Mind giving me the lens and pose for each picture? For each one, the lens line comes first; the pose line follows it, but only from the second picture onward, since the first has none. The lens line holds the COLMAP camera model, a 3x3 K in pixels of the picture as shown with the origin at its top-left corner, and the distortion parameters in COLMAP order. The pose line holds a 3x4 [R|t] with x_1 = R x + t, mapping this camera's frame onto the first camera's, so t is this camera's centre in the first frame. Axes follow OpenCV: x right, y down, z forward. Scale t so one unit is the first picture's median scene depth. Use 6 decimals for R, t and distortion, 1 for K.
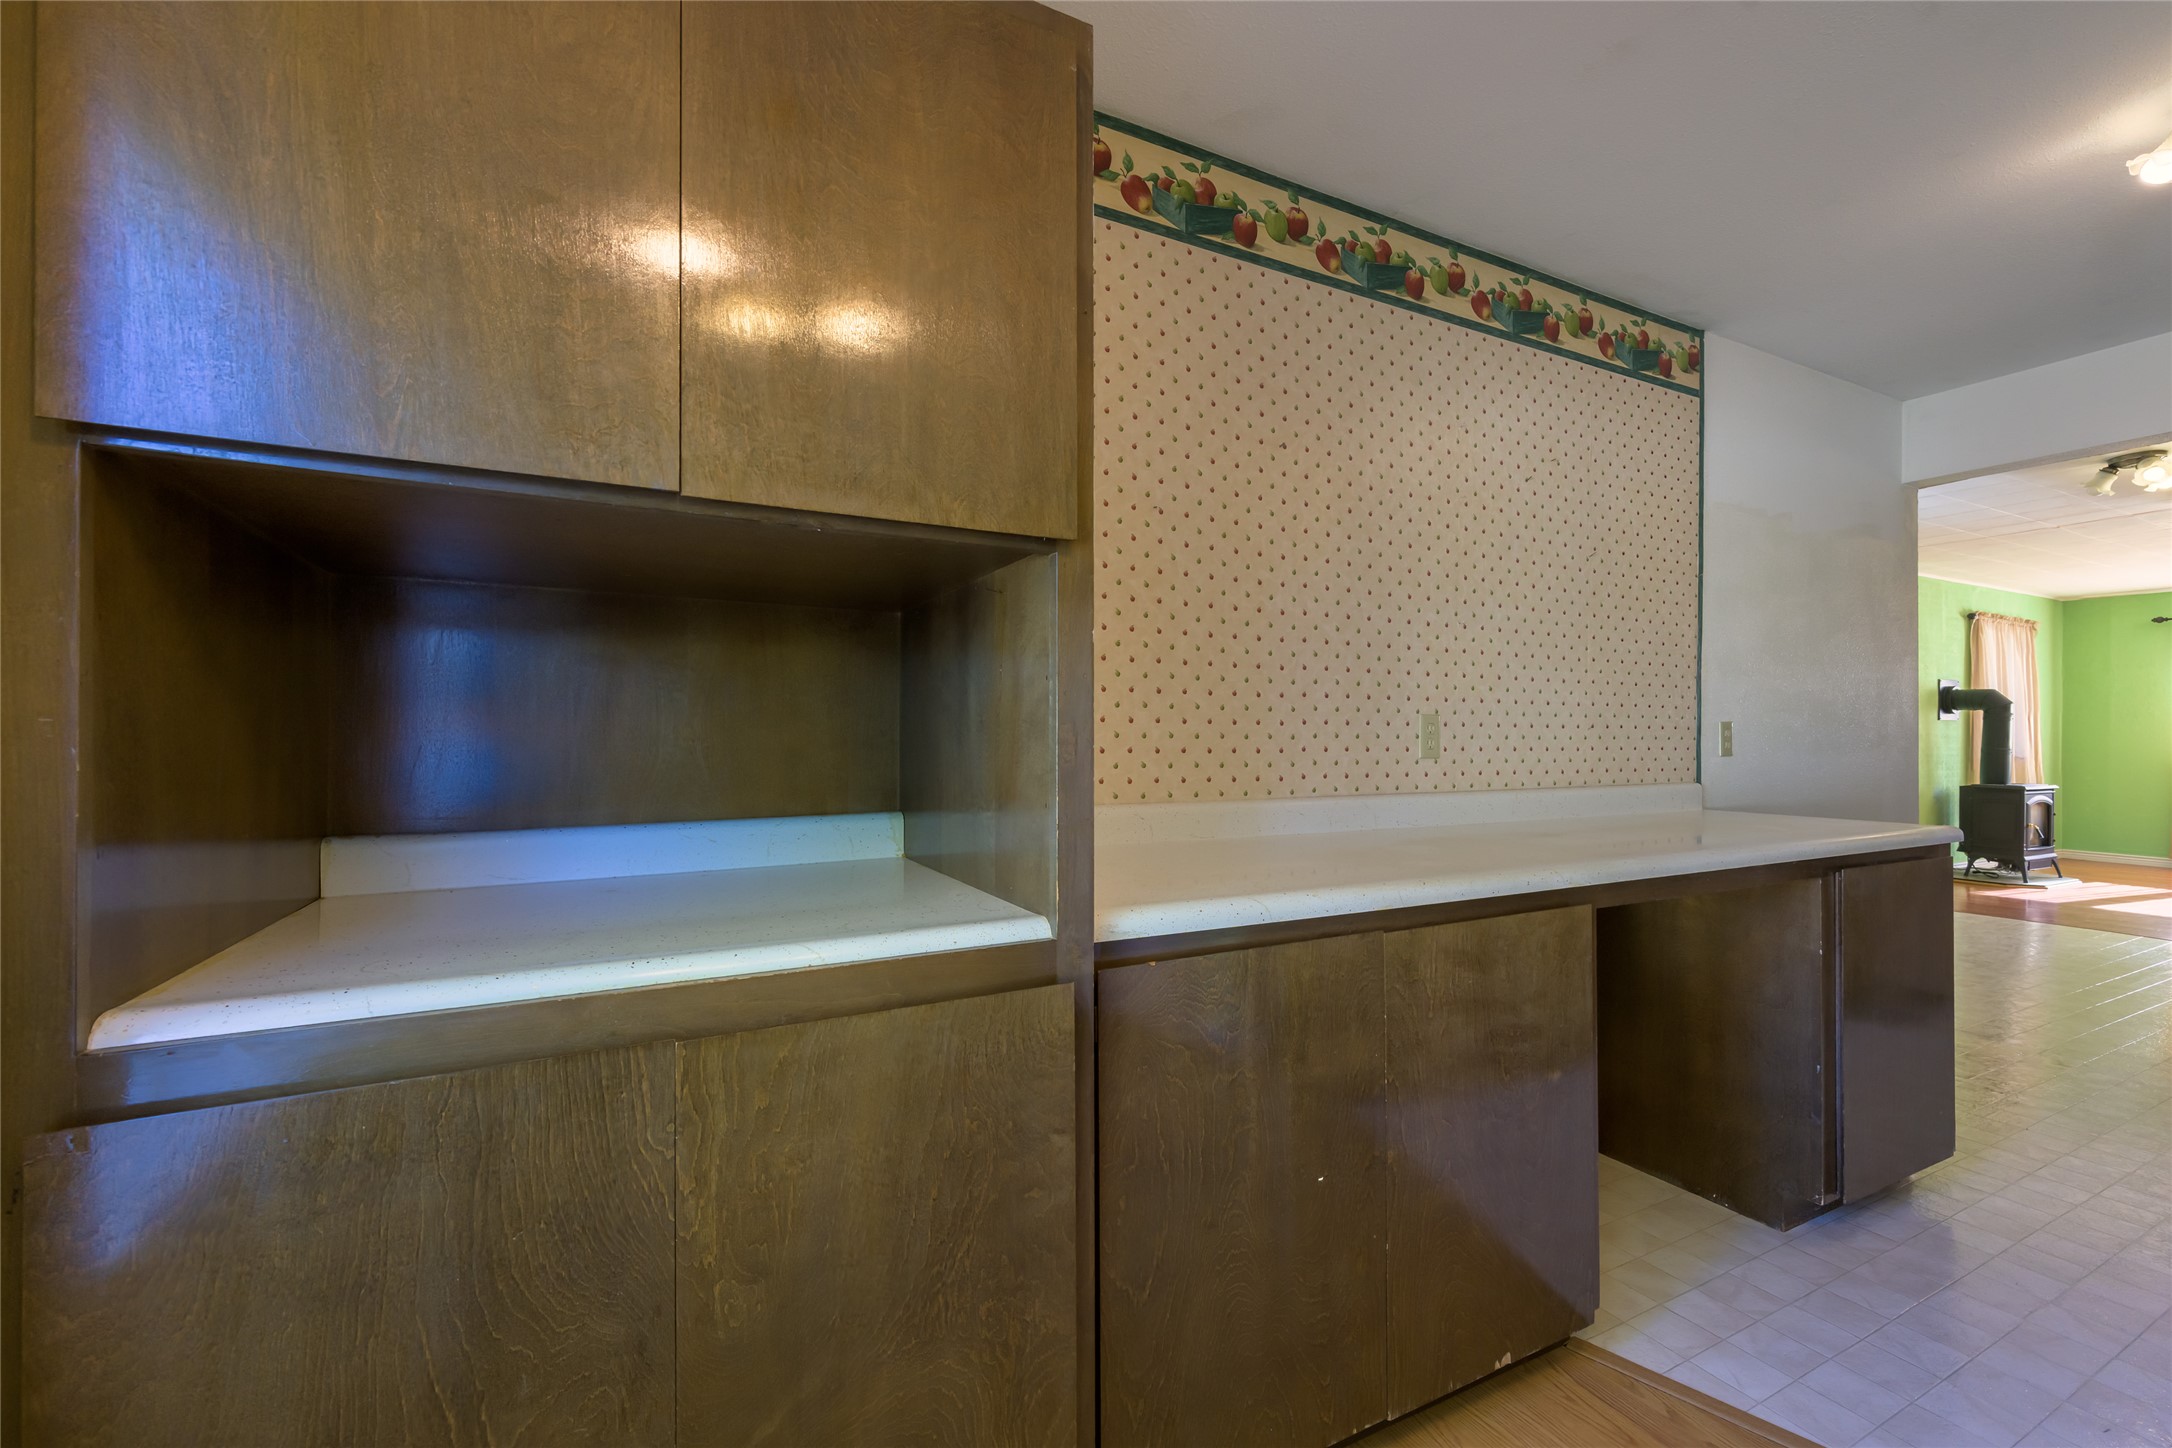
lens RADIAL K [[861.0, 0, 1114.9], [0, 861.0, 734.5], [0, 0, 1]] dist [-0.000644, -0.000191]
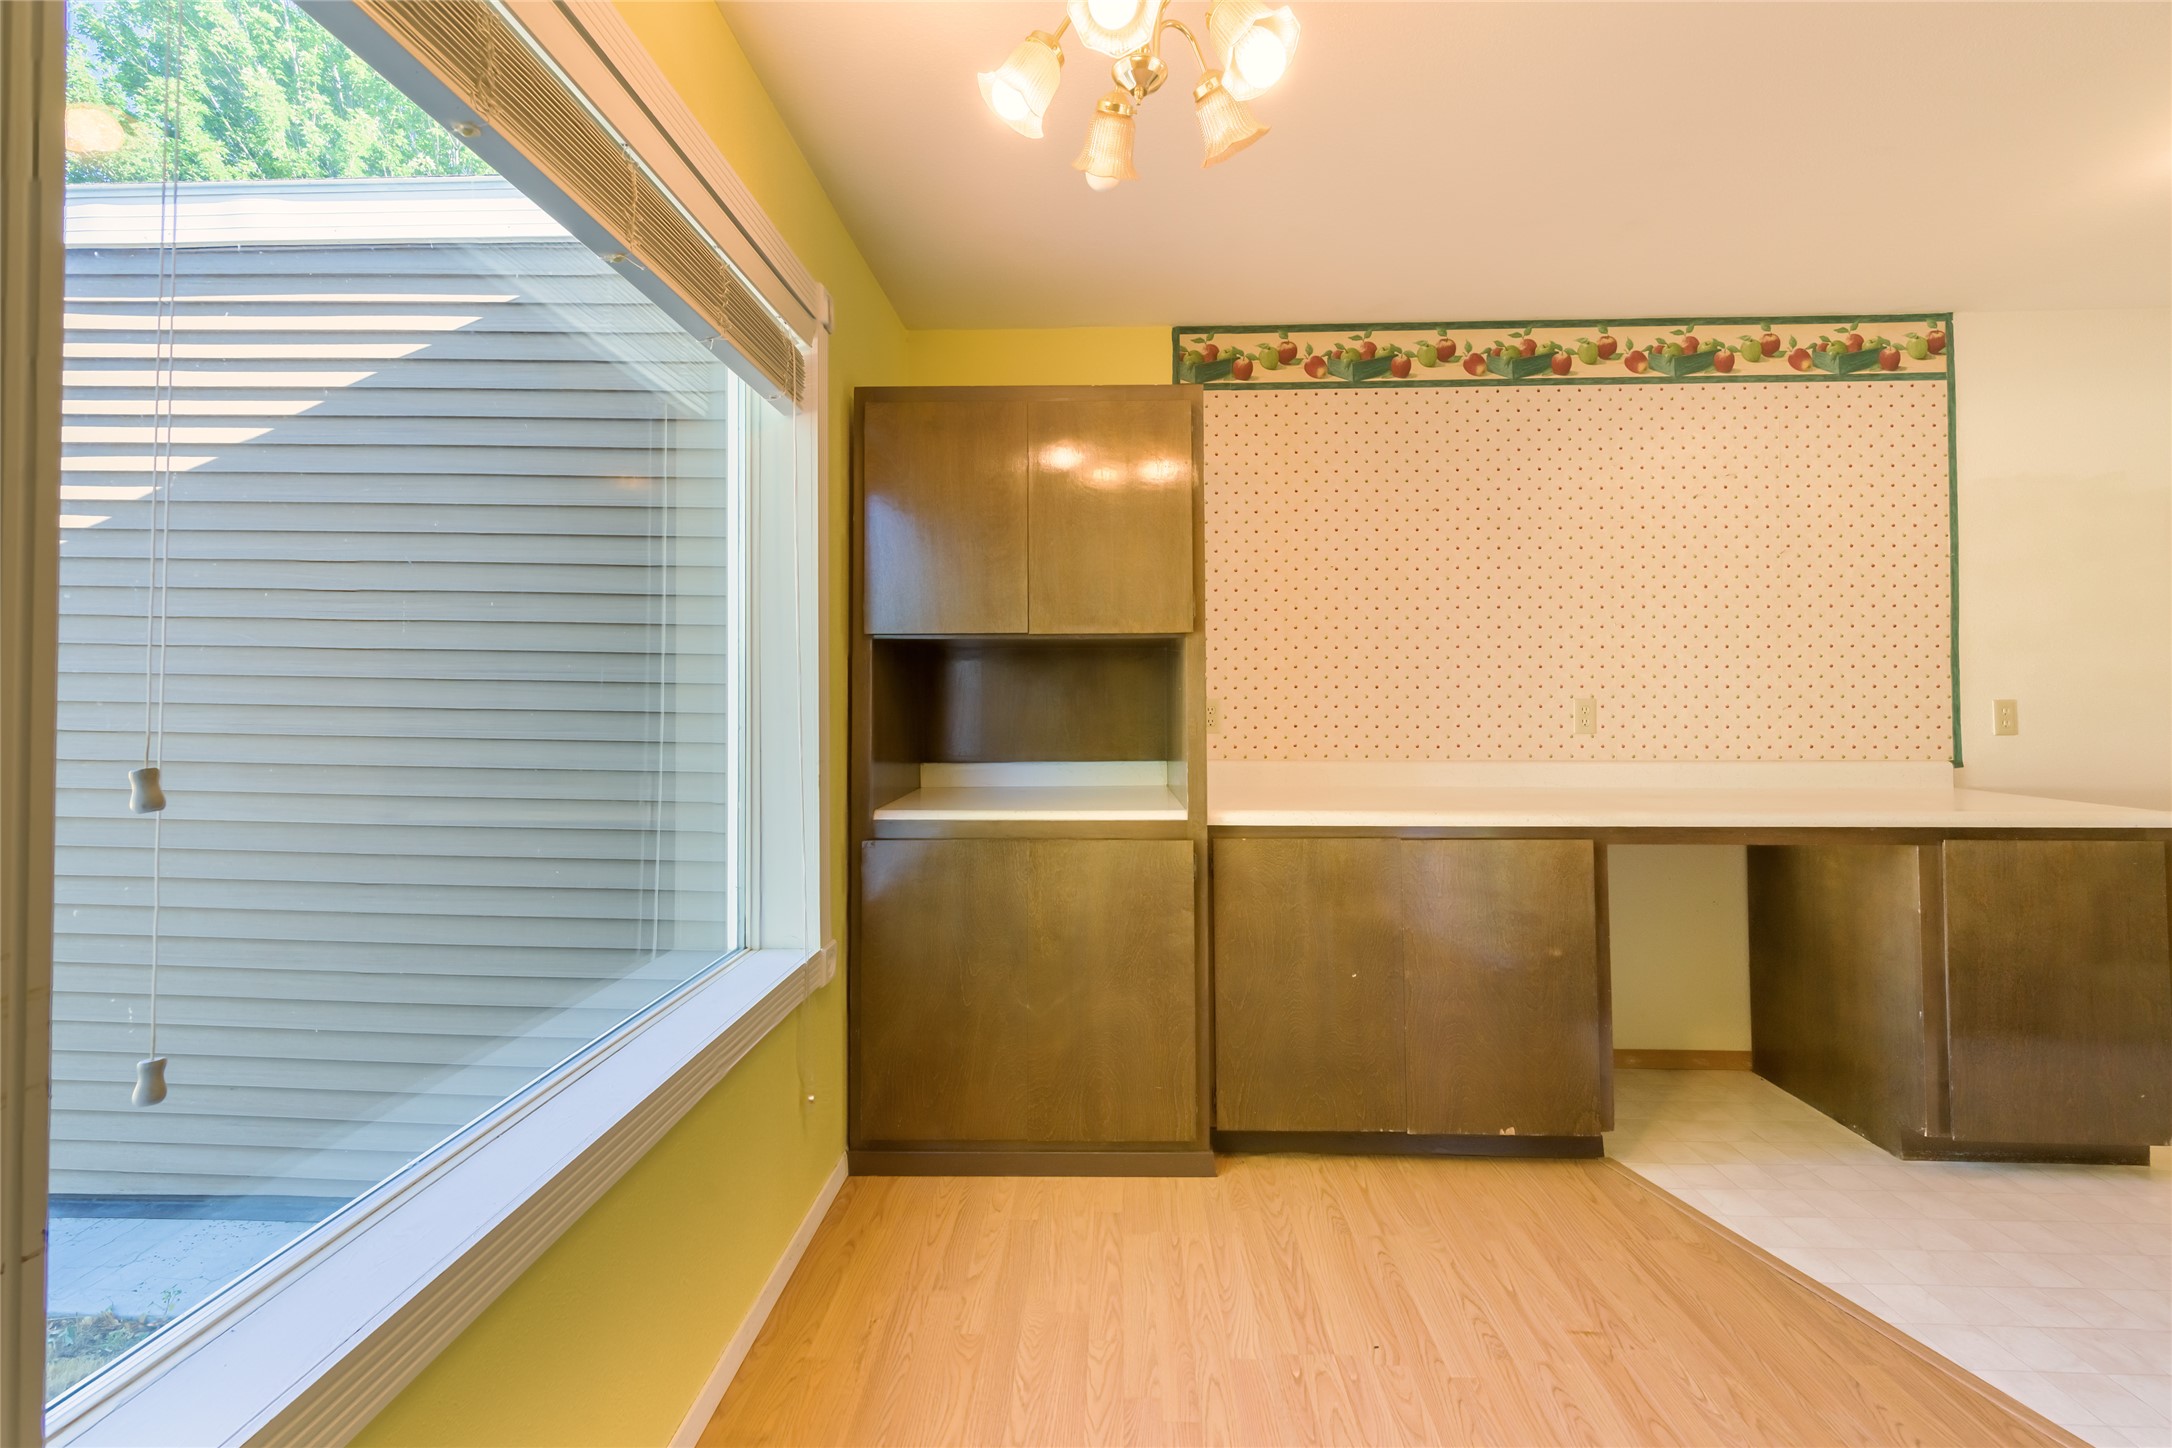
lens RADIAL K [[873.7, 0, 1092.0], [0, 873.7, 674.4], [0, 0, 1]] dist [-0.001934, -0.000343]
pose [[0.860733, -0.016955, -0.508775, 0.418710], [0.006904, 0.999742, -0.021636, -0.038321], [0.509010, 0.015110, 0.860628, -0.492487]]
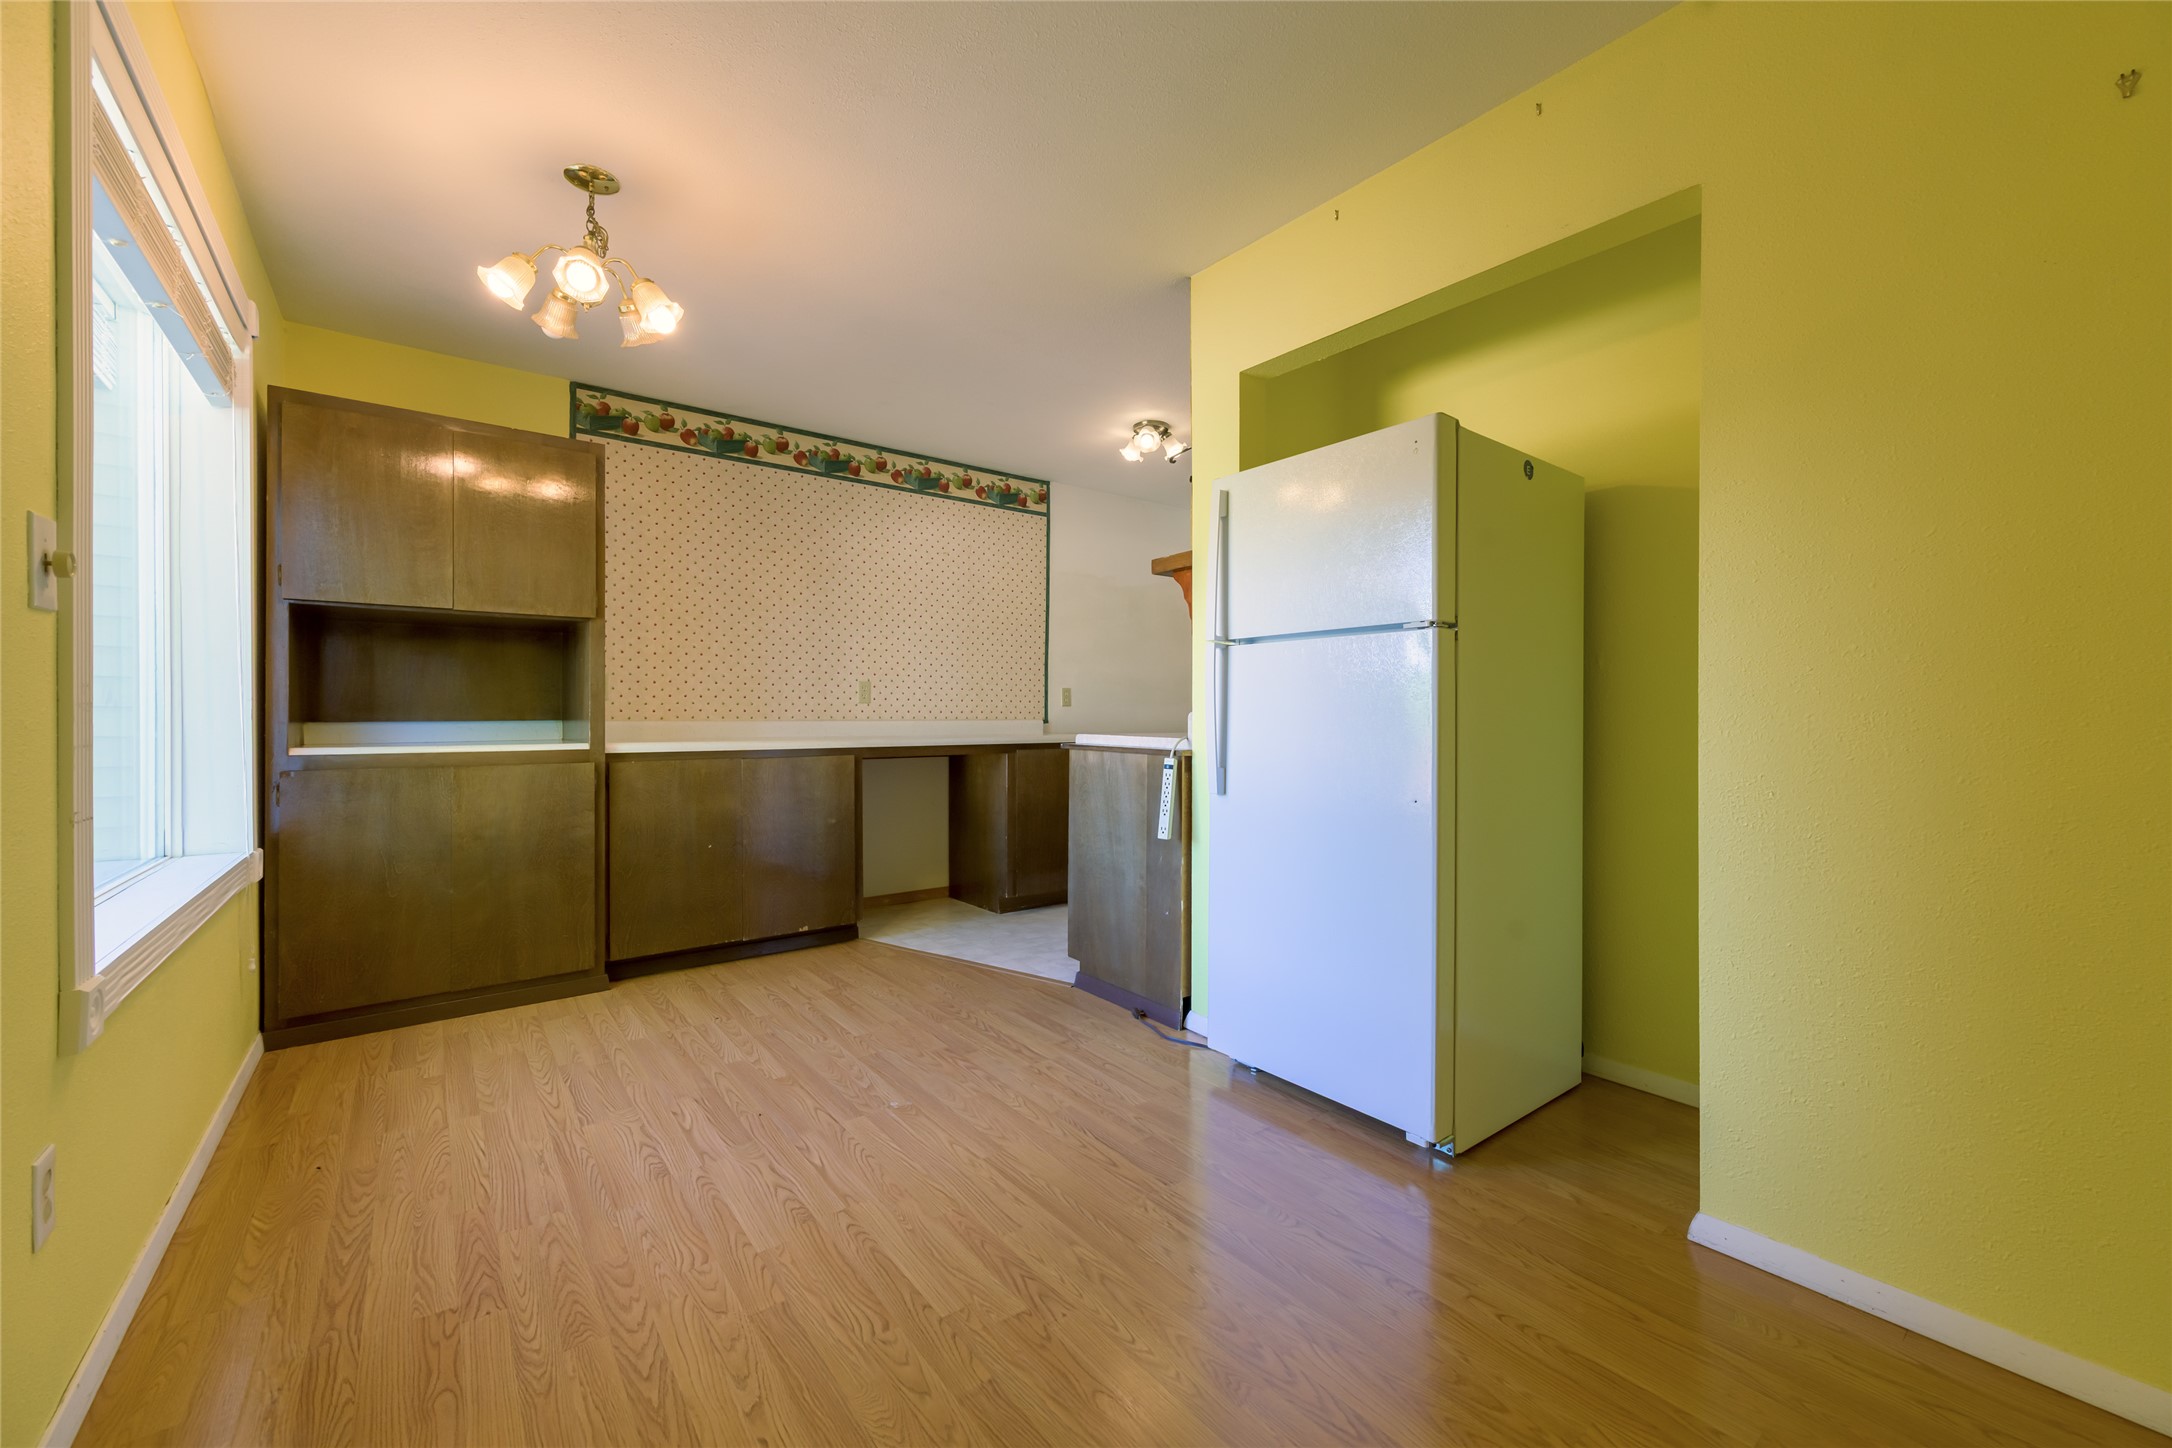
lens RADIAL K [[867.9, 0, 1080.4], [0, 867.9, 718.2], [0, 0, 1]] dist [0.000819, -0.000015]
pose [[0.989659, 0.001098, 0.143435, 0.608669], [-0.001558, 0.999994, 0.003095, 0.058690], [-0.143431, -0.003287, 0.989655, -1.149855]]
